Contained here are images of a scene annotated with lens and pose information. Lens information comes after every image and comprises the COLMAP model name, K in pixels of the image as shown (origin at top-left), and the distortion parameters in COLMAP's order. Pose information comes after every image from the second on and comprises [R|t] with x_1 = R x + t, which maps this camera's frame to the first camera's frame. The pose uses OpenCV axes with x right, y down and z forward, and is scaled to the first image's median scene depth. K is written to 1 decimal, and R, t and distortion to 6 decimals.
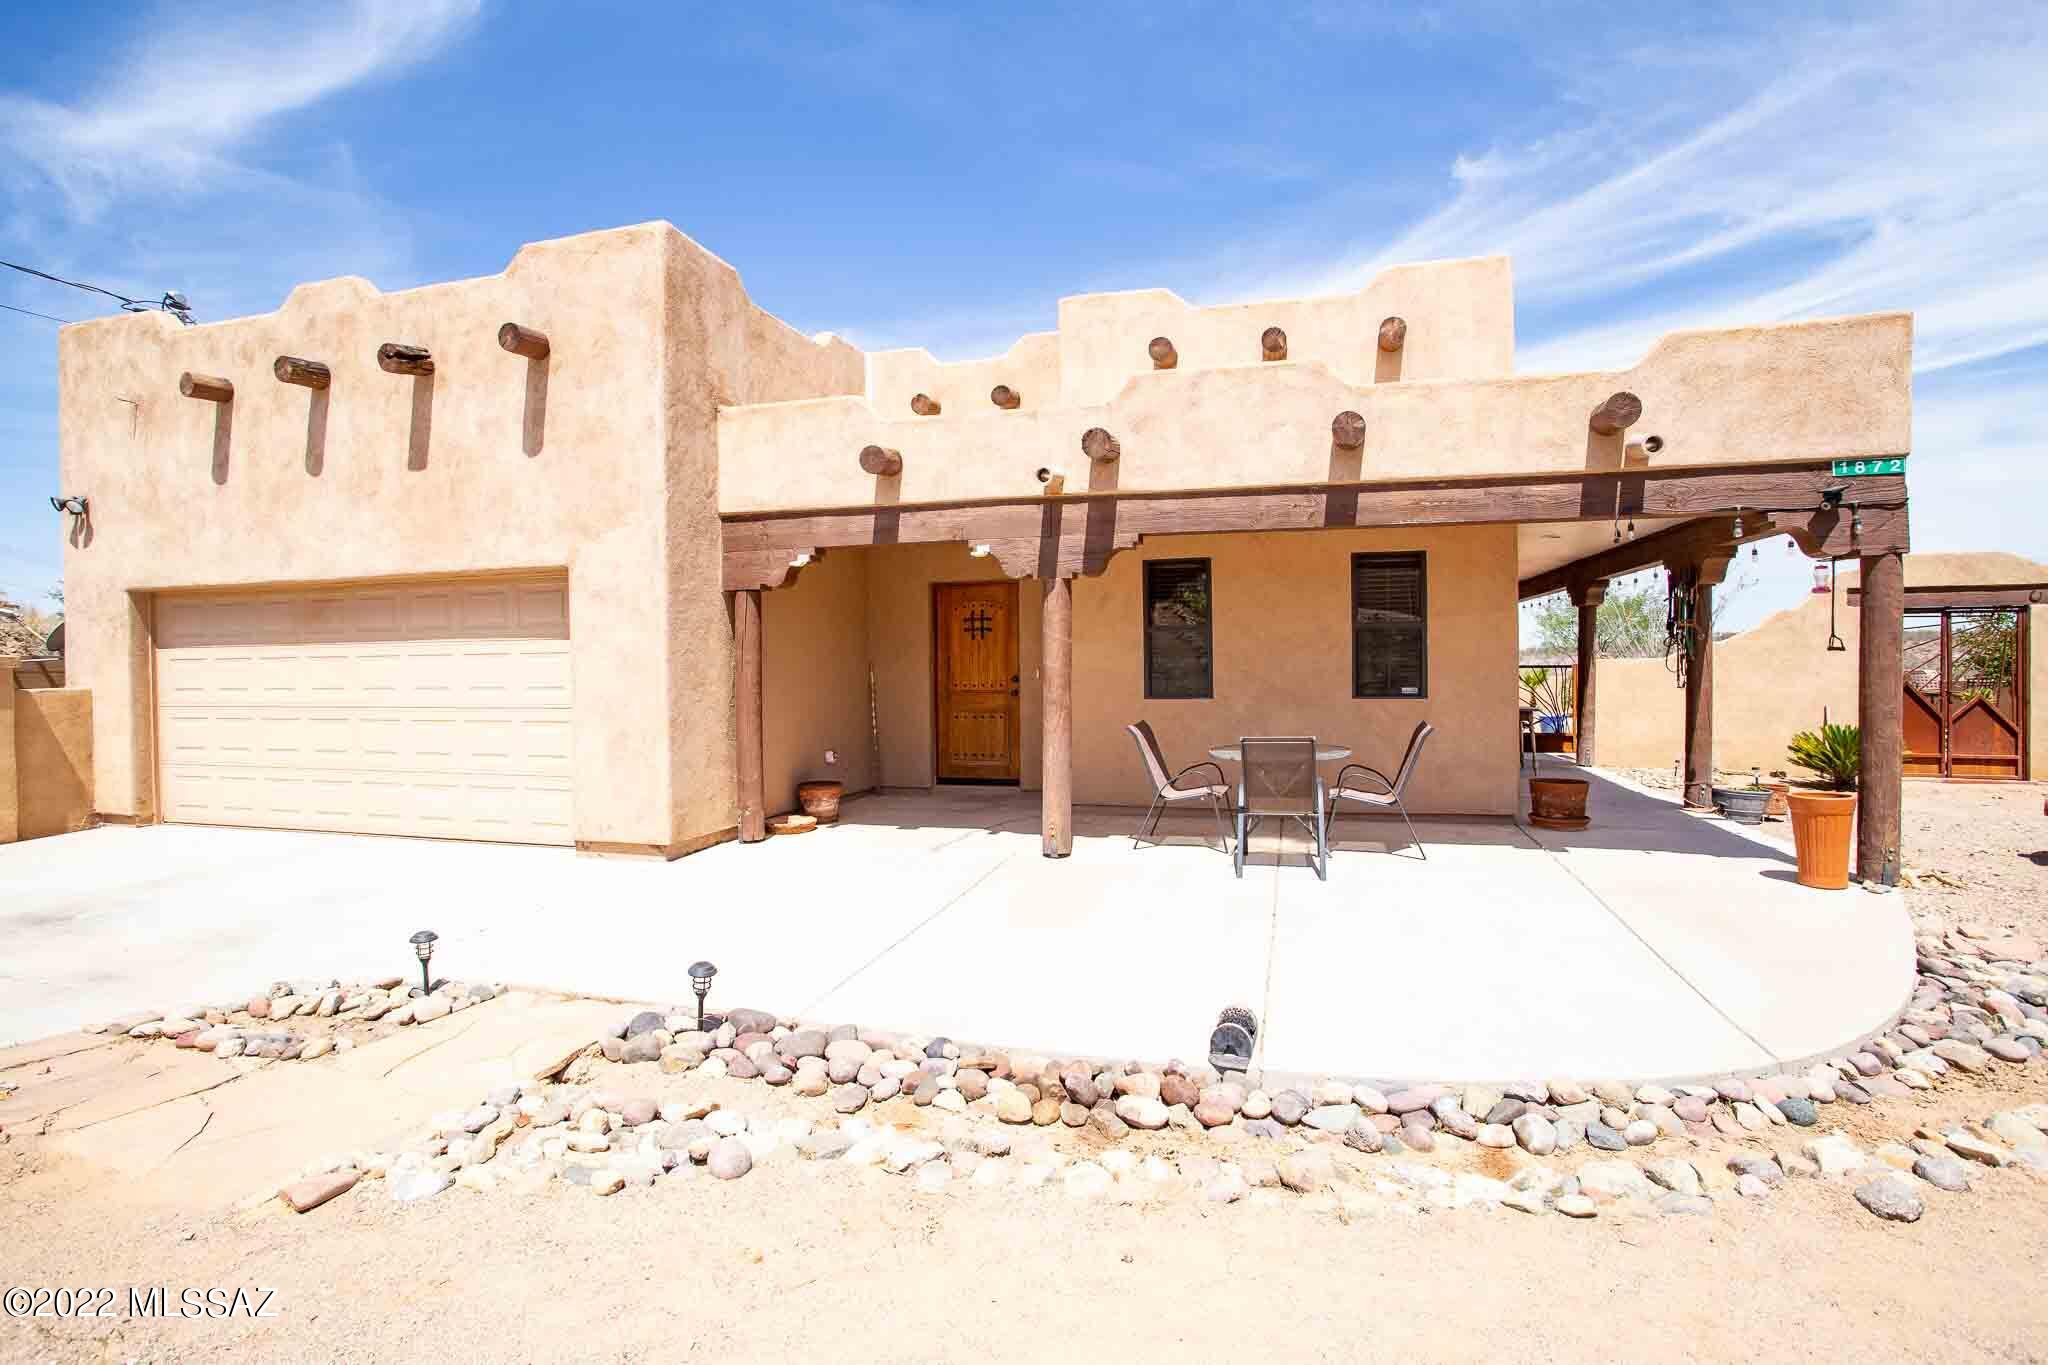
lens RADIAL K [[997.4, 0, 1027.4], [0, 997.4, 677.4], [0, 0, 1]] dist [-0.069776, 0.032163]
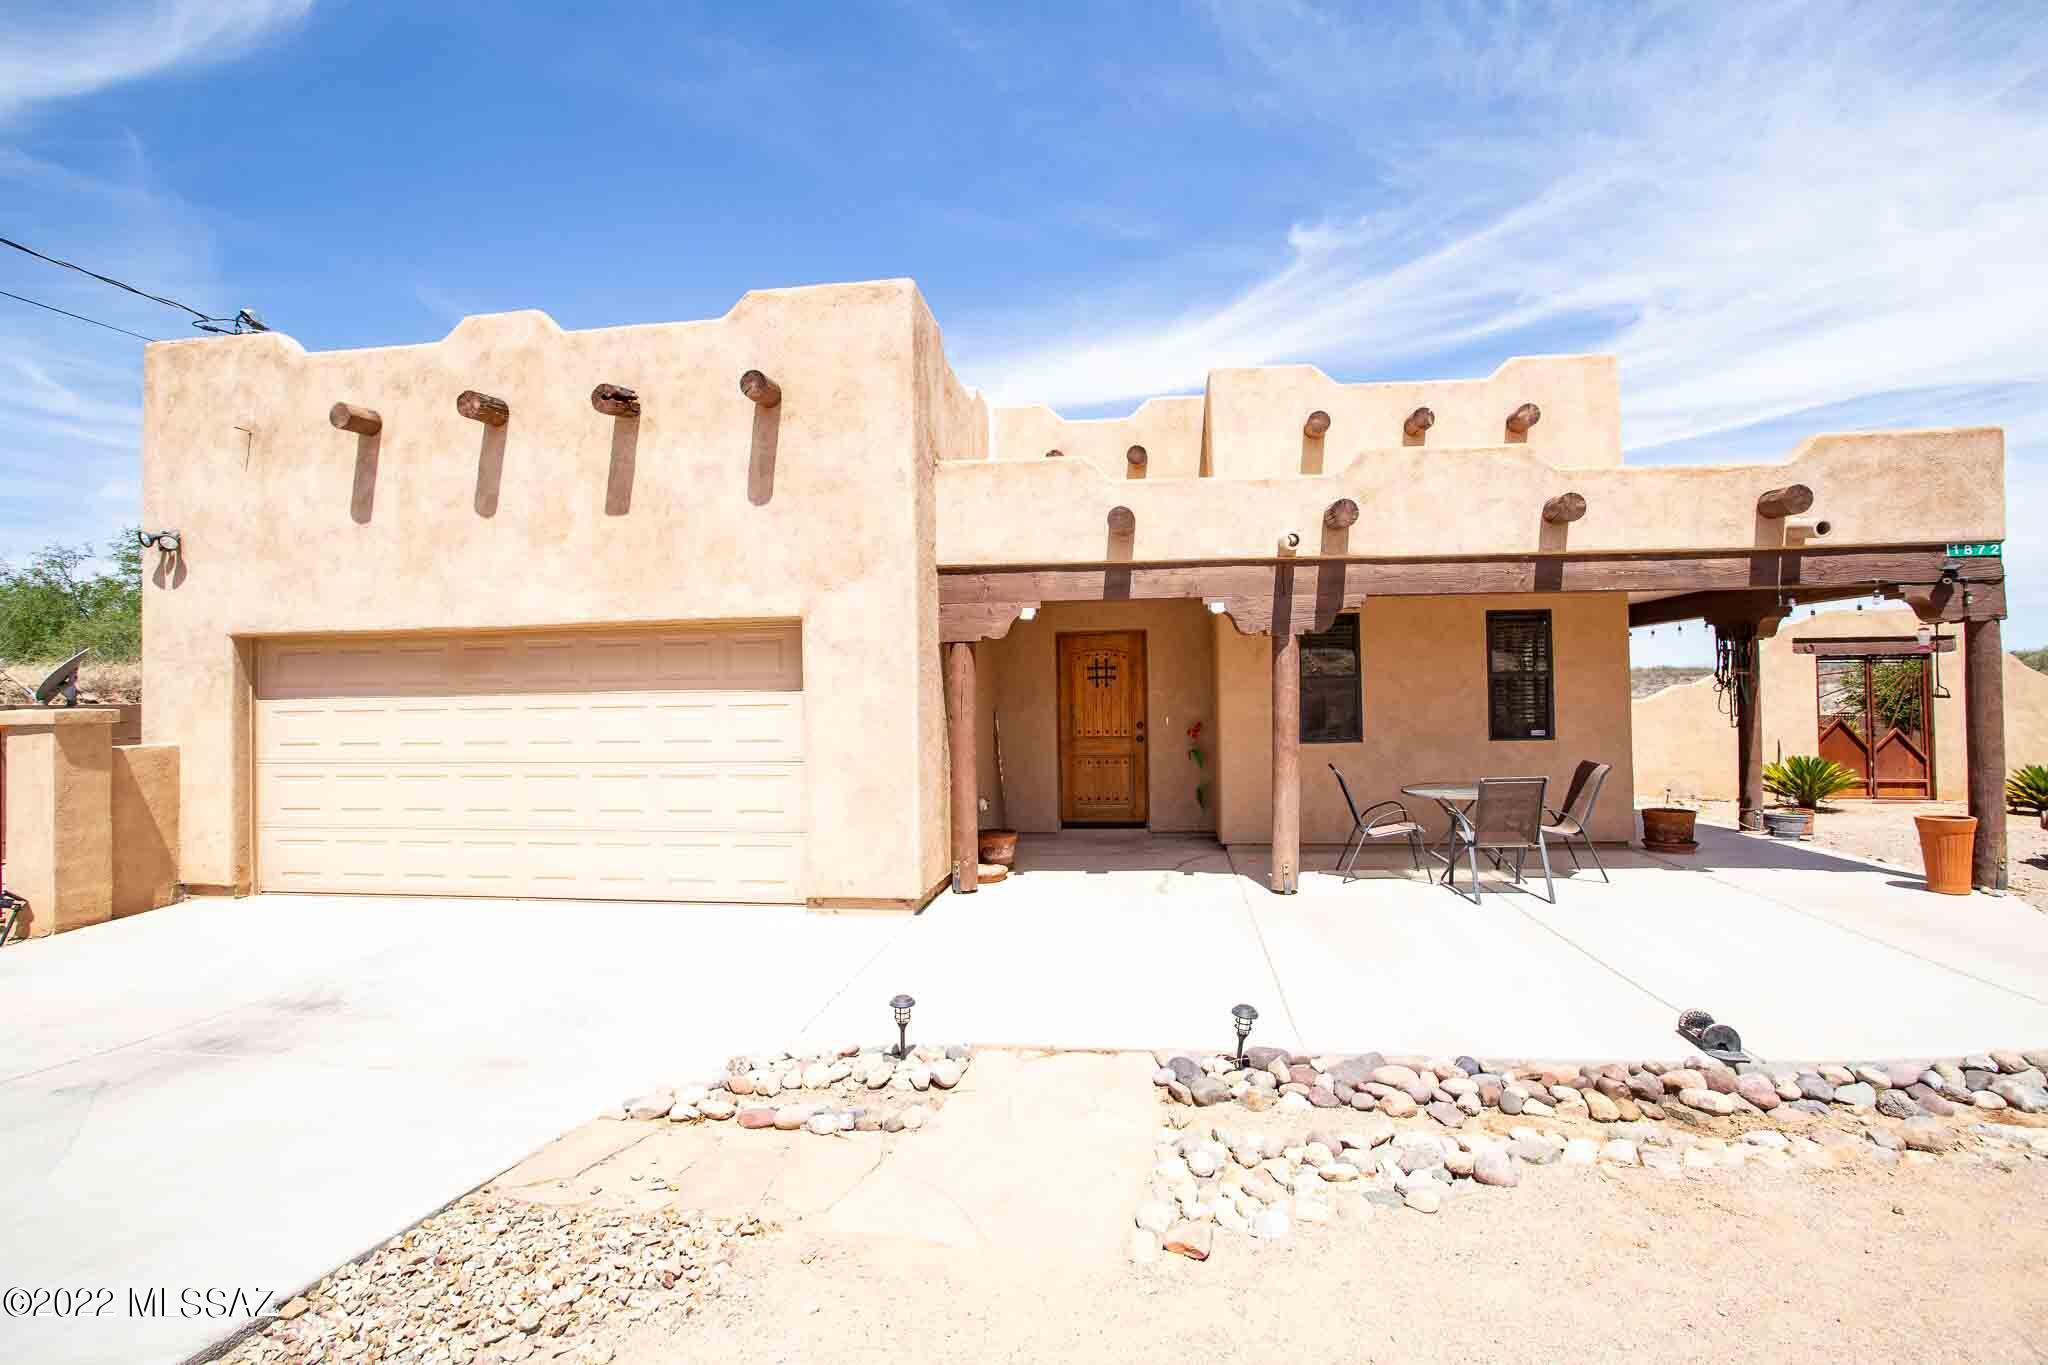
lens RADIAL K [[997.4, 0, 1027.4], [0, 997.4, 677.4], [0, 0, 1]] dist [-0.069776, 0.032163]
pose [[0.987601, -0.001655, 0.156978, -0.388404], [0.007683, 0.999256, -0.037801, -0.013110], [-0.156798, 0.038539, 0.986878, -0.014458]]
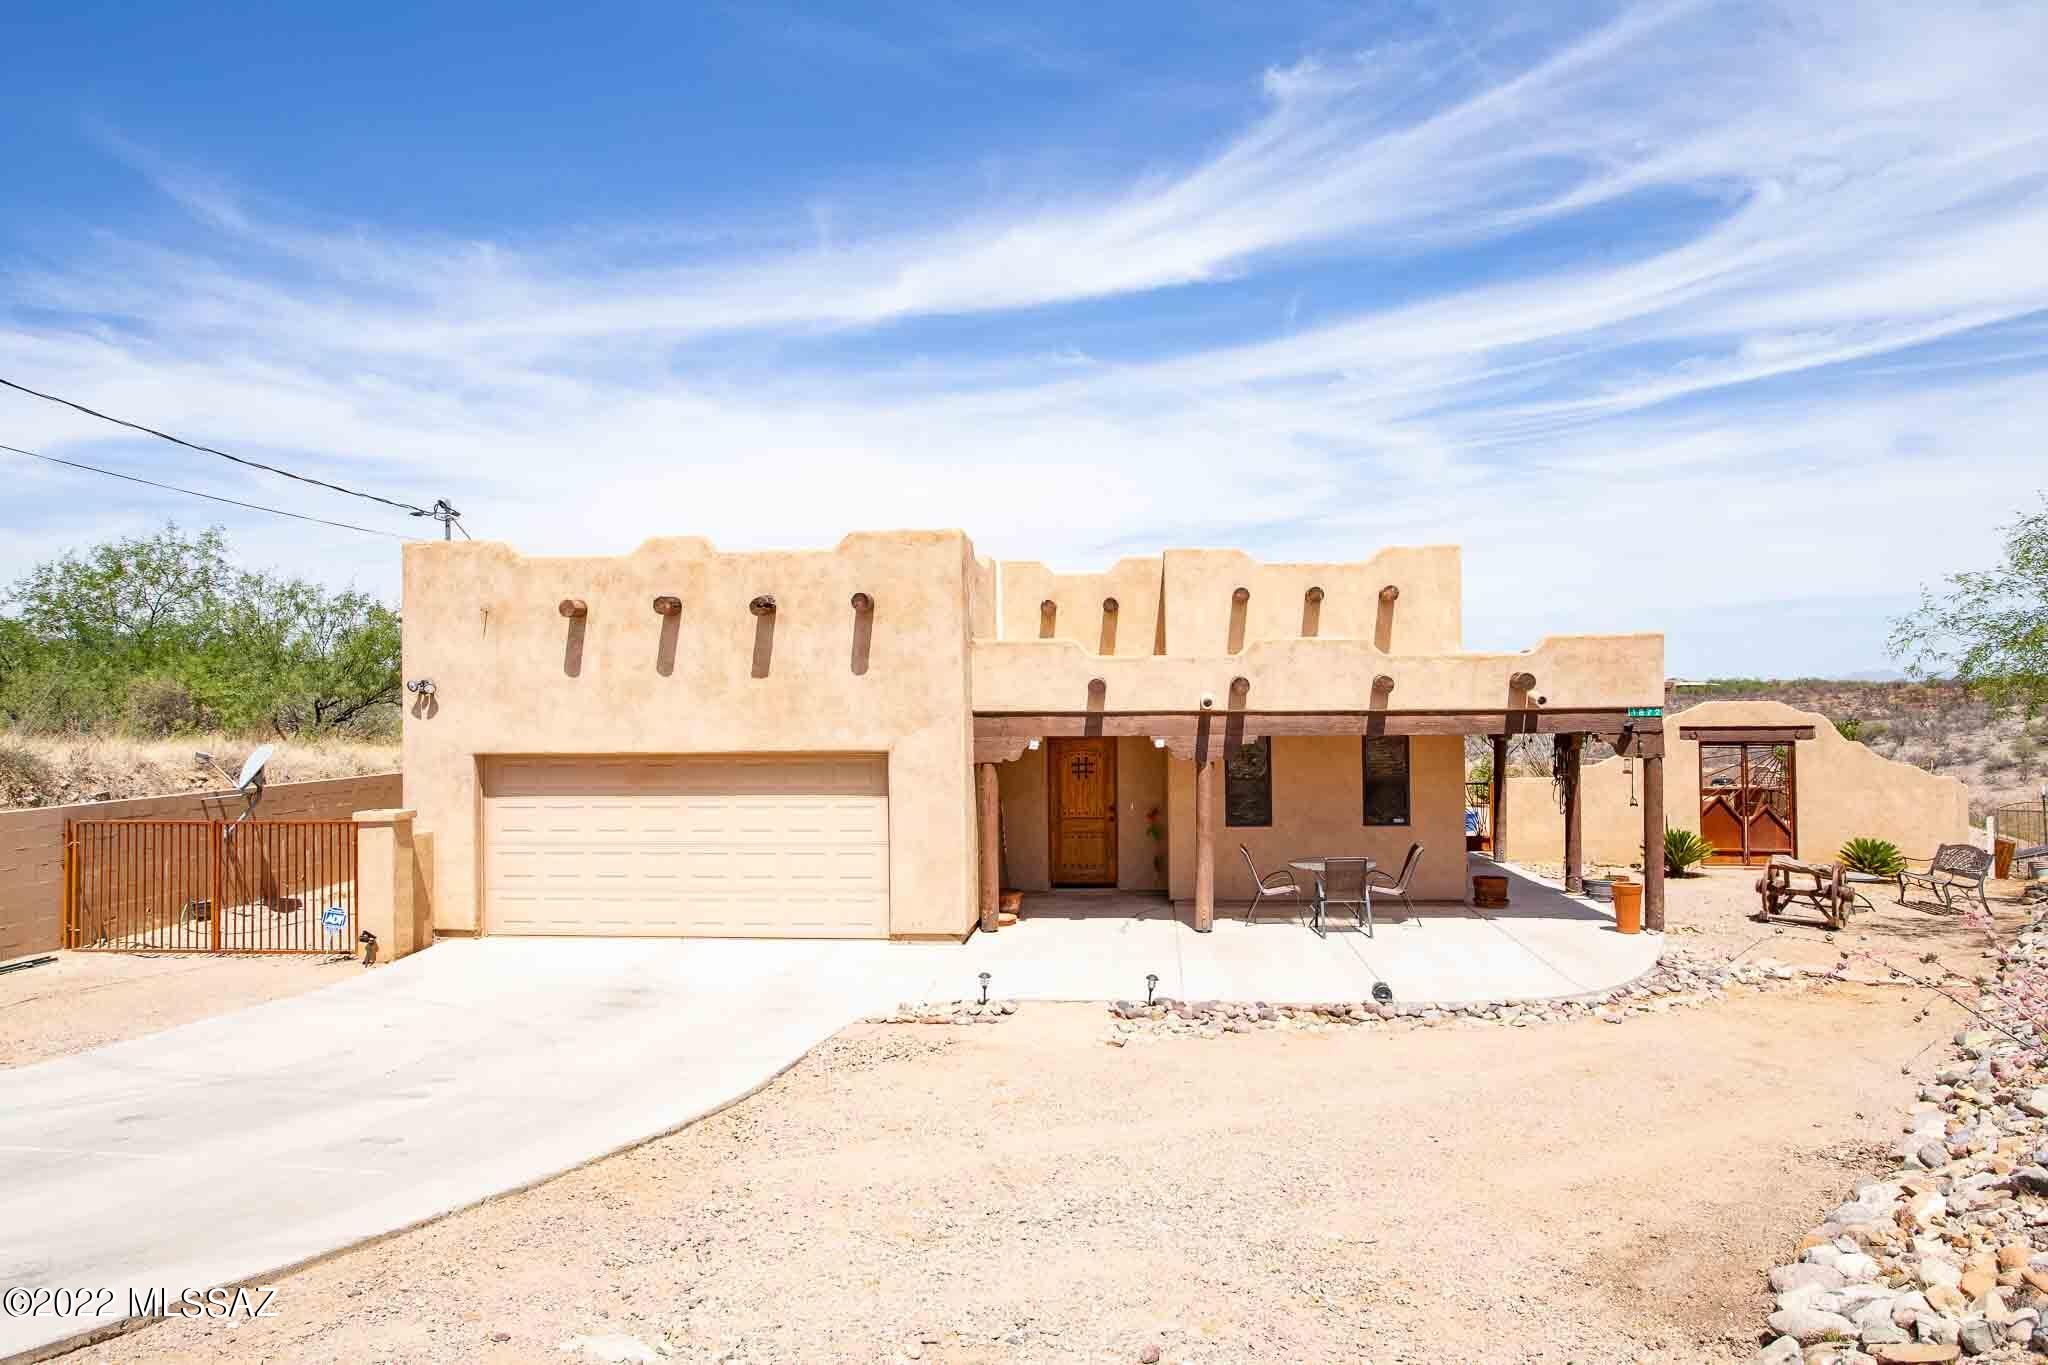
lens RADIAL K [[1345.5, 0, 1024.0], [0, 1345.5, 682.5], [0, 0, 1]] dist [-0.033334, 0.003147]
pose [[0.981664, 0.004701, 0.190563, -0.636030], [0.002348, 0.999322, -0.036746, -0.136695], [-0.190606, 0.036520, 0.980987, -1.031806]]
